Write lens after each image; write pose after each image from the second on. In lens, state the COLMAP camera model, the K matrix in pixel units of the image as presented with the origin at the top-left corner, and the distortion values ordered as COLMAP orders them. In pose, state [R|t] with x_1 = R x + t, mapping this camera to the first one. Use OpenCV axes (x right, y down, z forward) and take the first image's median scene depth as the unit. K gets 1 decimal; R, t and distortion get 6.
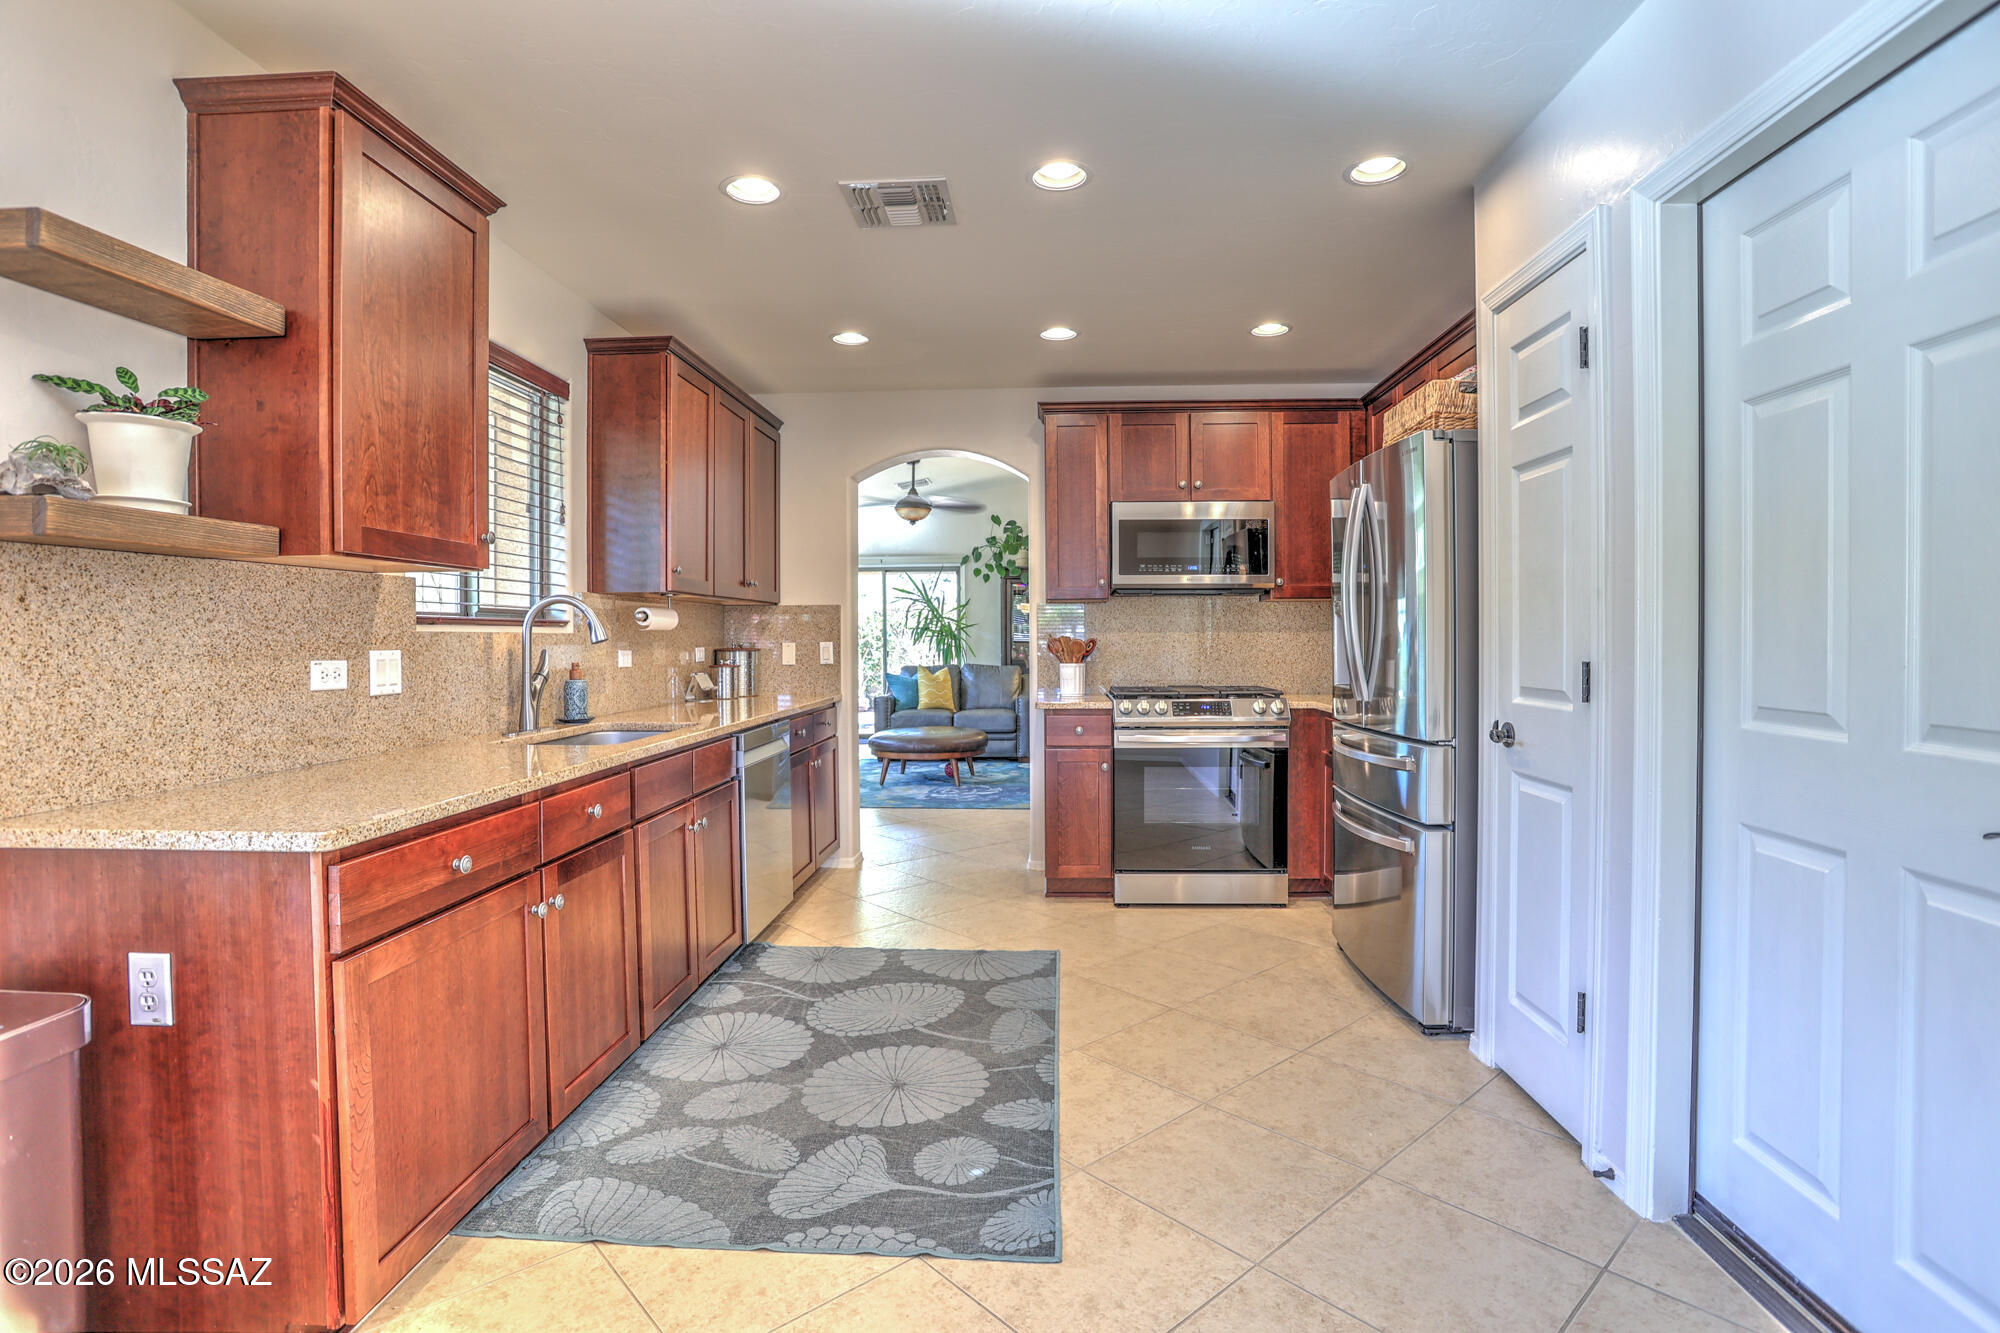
lens RADIAL K [[984.6, 0, 1033.7], [0, 984.6, 652.2], [0, 0, 1]] dist [-0.001793, -0.000430]
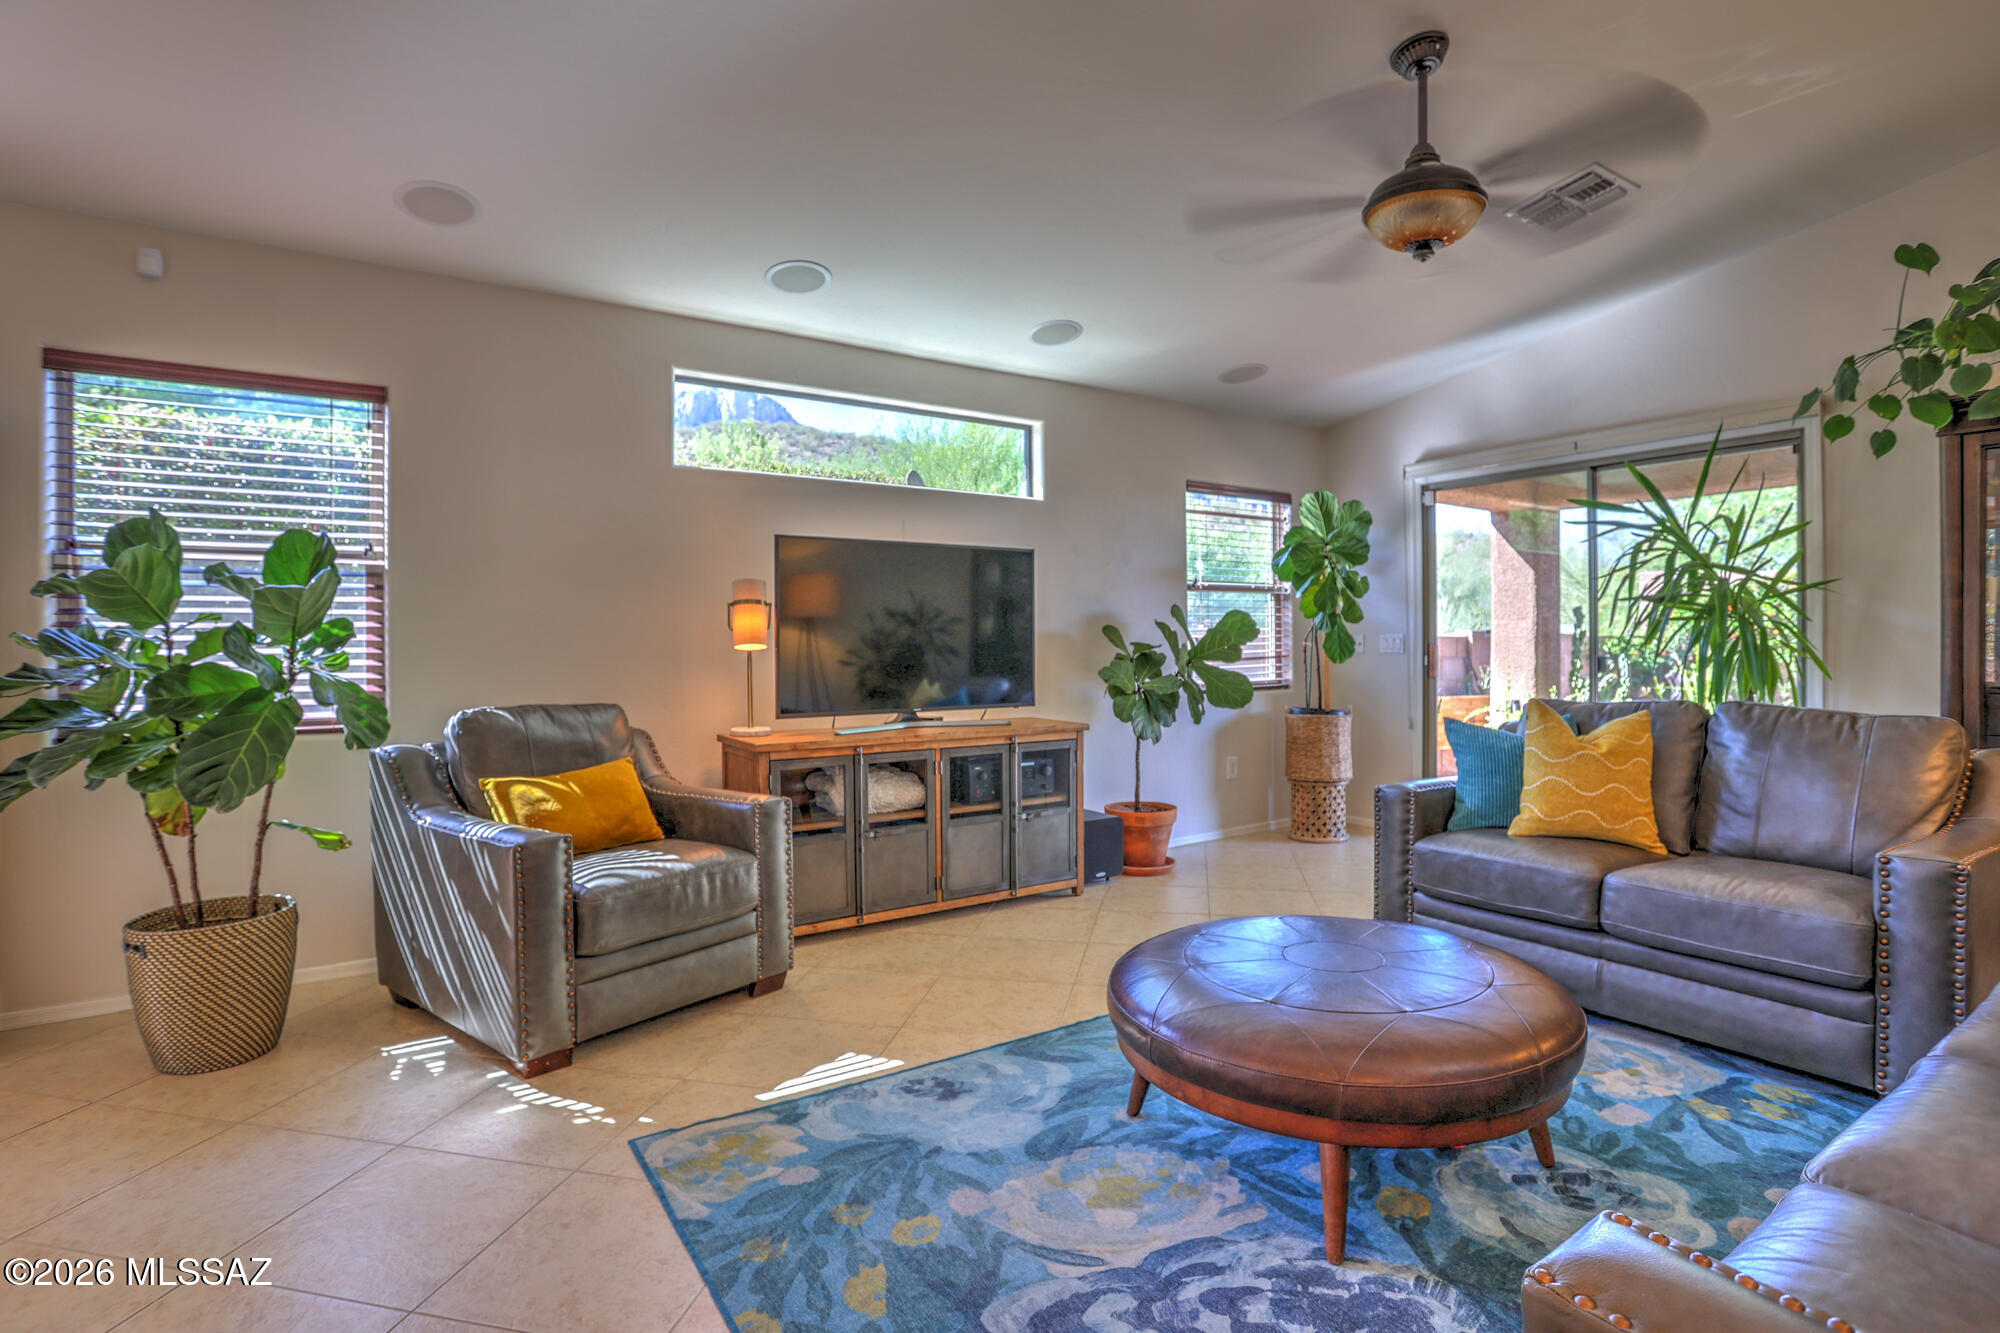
lens RADIAL K [[984.6, 0, 1033.7], [0, 984.6, 652.2], [0, 0, 1]] dist [-0.001793, -0.000430]
pose [[0.606343, 0.001396, -0.795202, 0.048456], [-0.009751, 0.999936, -0.005680, -0.000301], [0.795143, 0.011198, 0.606318, 0.655268]]
